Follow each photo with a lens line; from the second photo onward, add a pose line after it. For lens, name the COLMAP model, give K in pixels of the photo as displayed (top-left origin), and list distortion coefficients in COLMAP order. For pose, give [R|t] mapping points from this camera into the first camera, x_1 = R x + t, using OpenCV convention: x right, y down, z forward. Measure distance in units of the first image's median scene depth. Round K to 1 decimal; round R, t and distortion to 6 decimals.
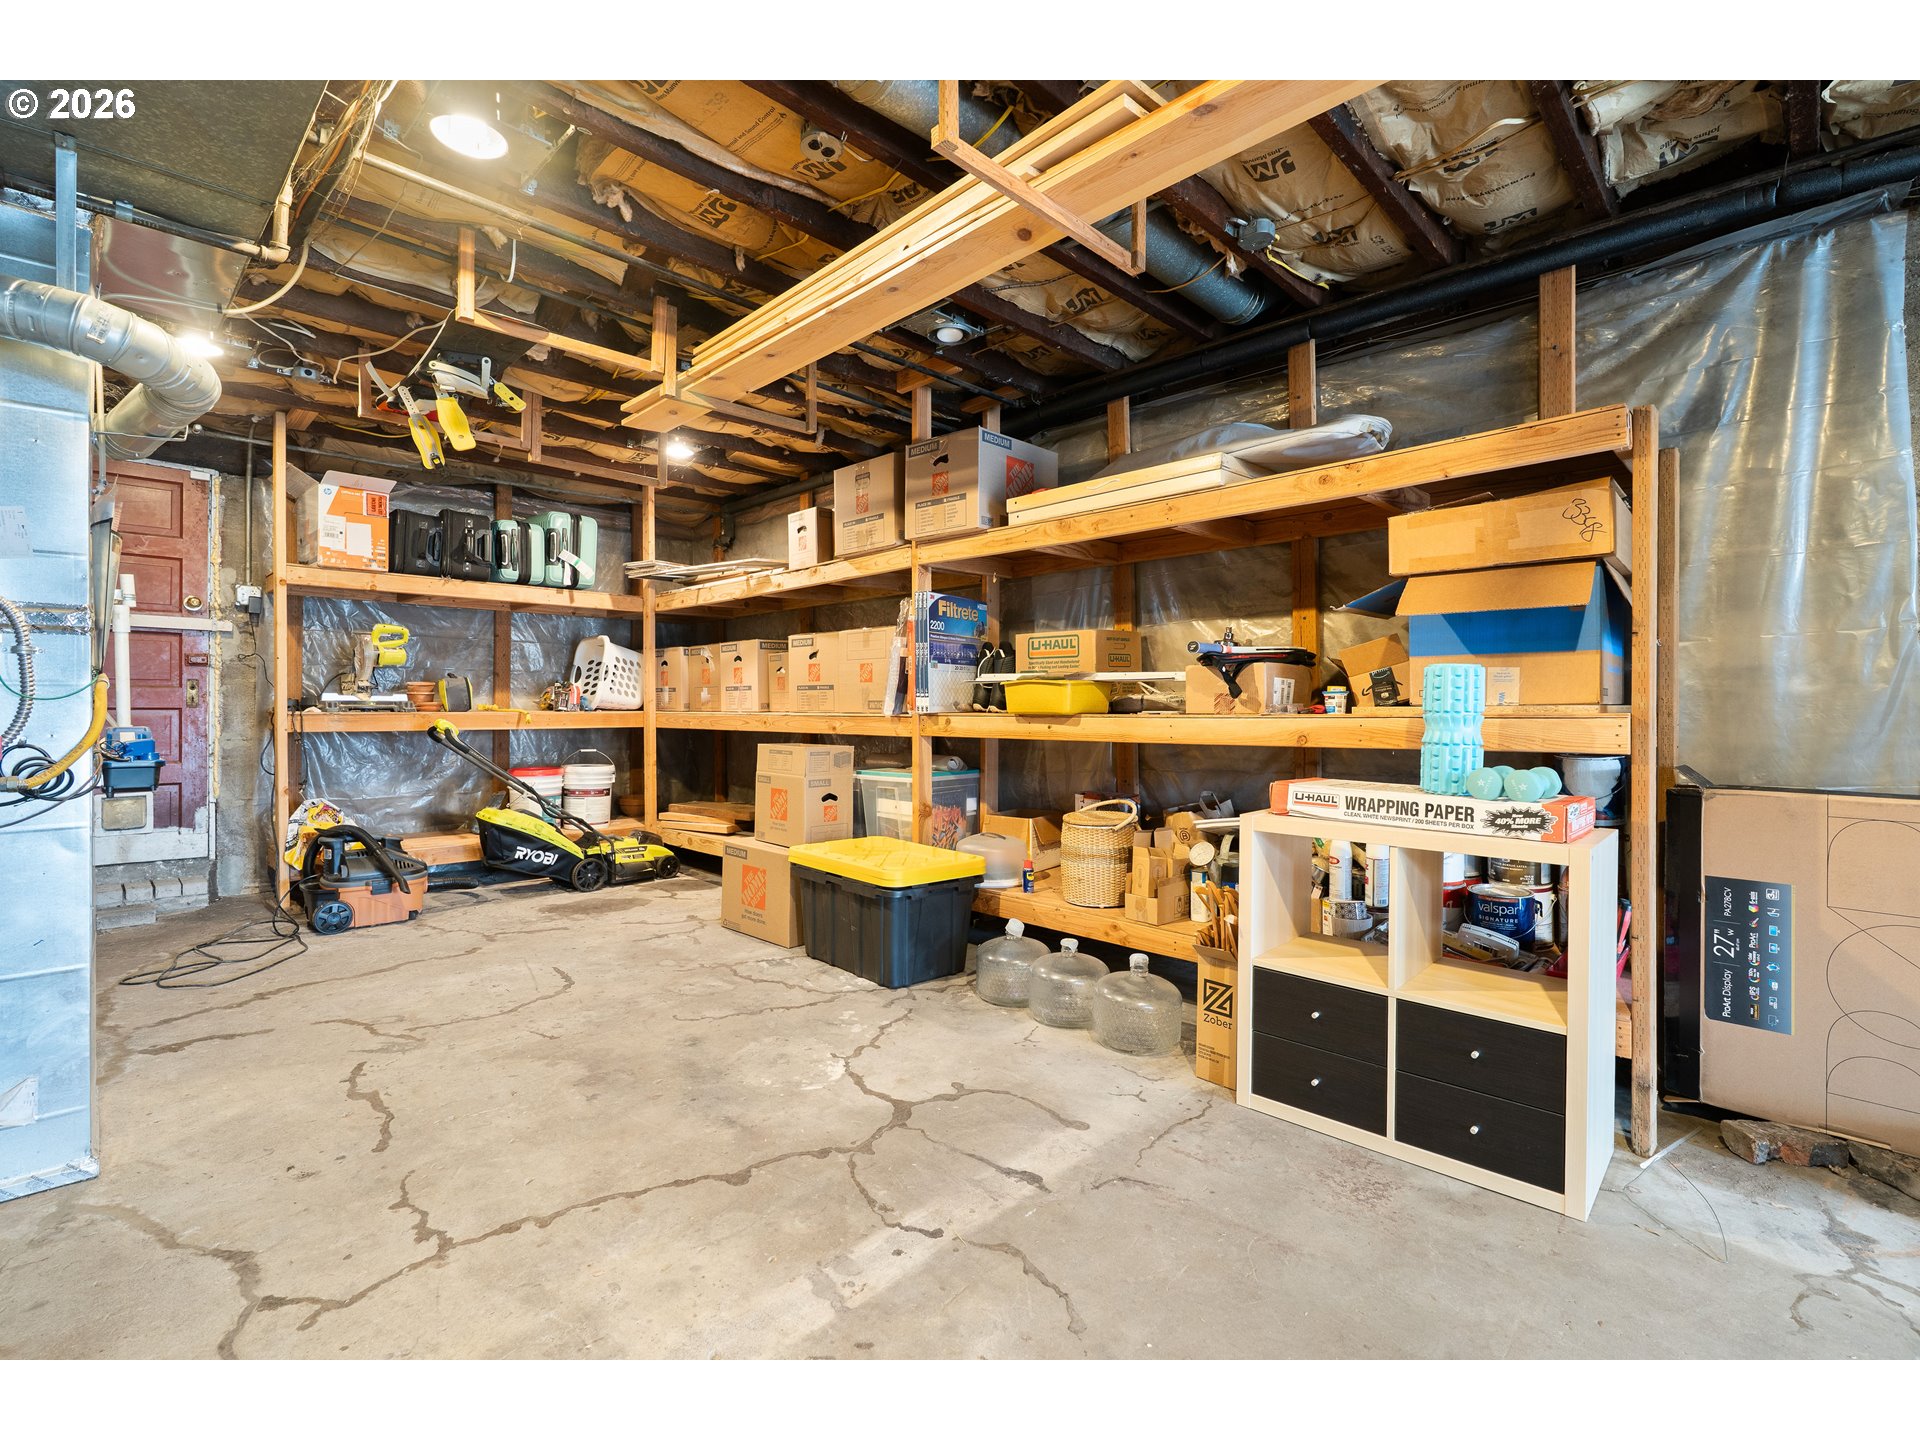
lens RADIAL K [[854.6, 0, 974.7], [0, 854.6, 710.4], [0, 0, 1]] dist [-0.001180, 0.000357]
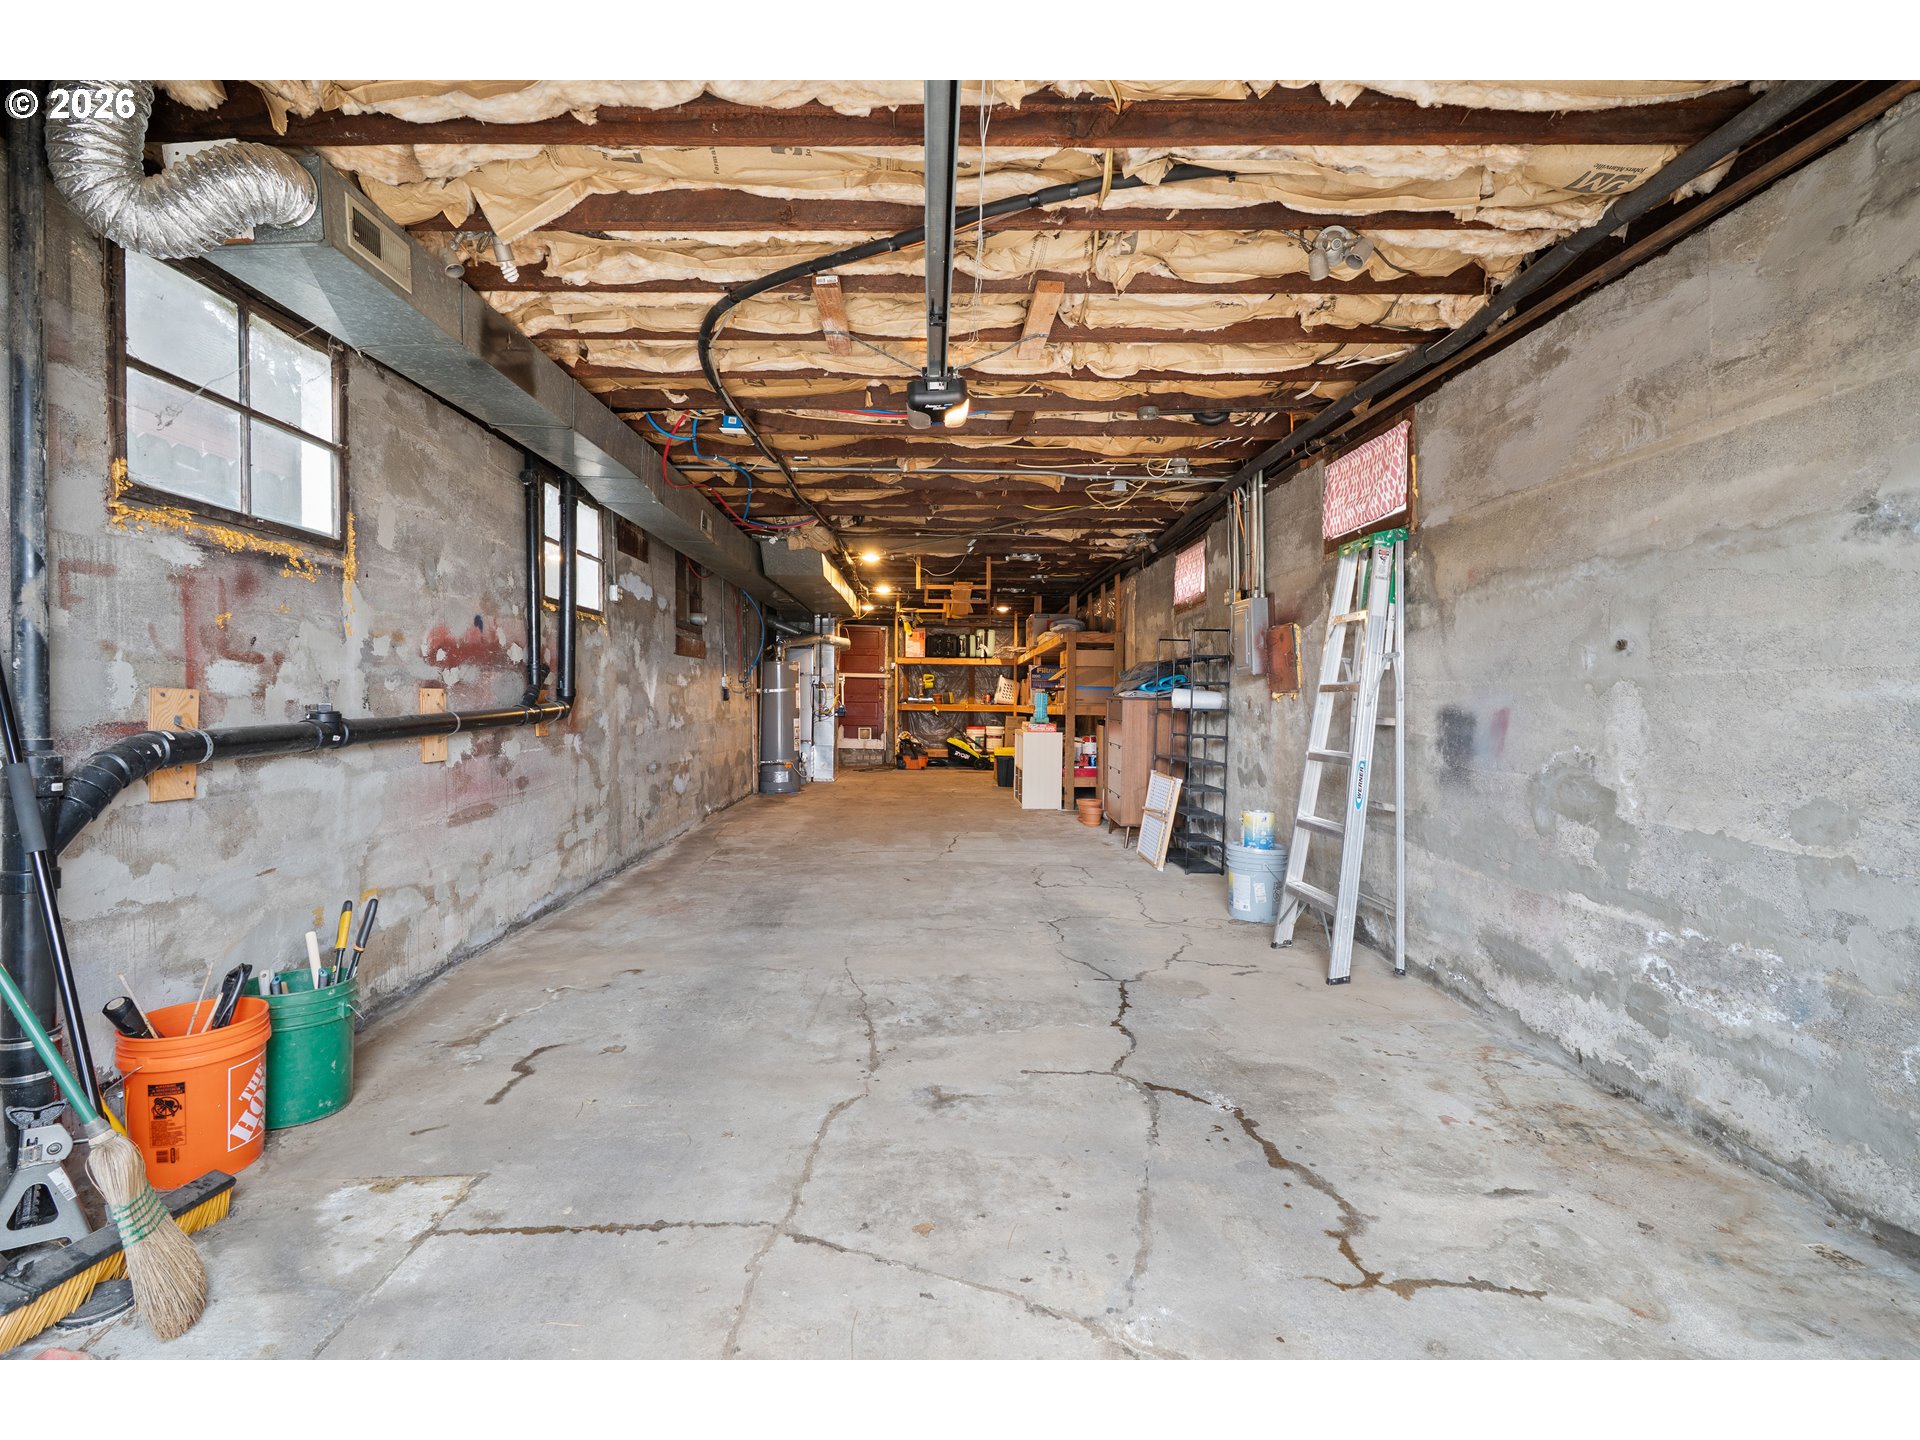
lens RADIAL K [[854.6, 0, 974.7], [0, 854.6, 710.4], [0, 0, 1]] dist [-0.001180, 0.000357]
pose [[0.735431, 0.014637, -0.677441, 1.341944], [-0.014170, 0.999880, 0.006221, 0.002905], [0.677451, 0.005024, 0.735550, -0.990430]]
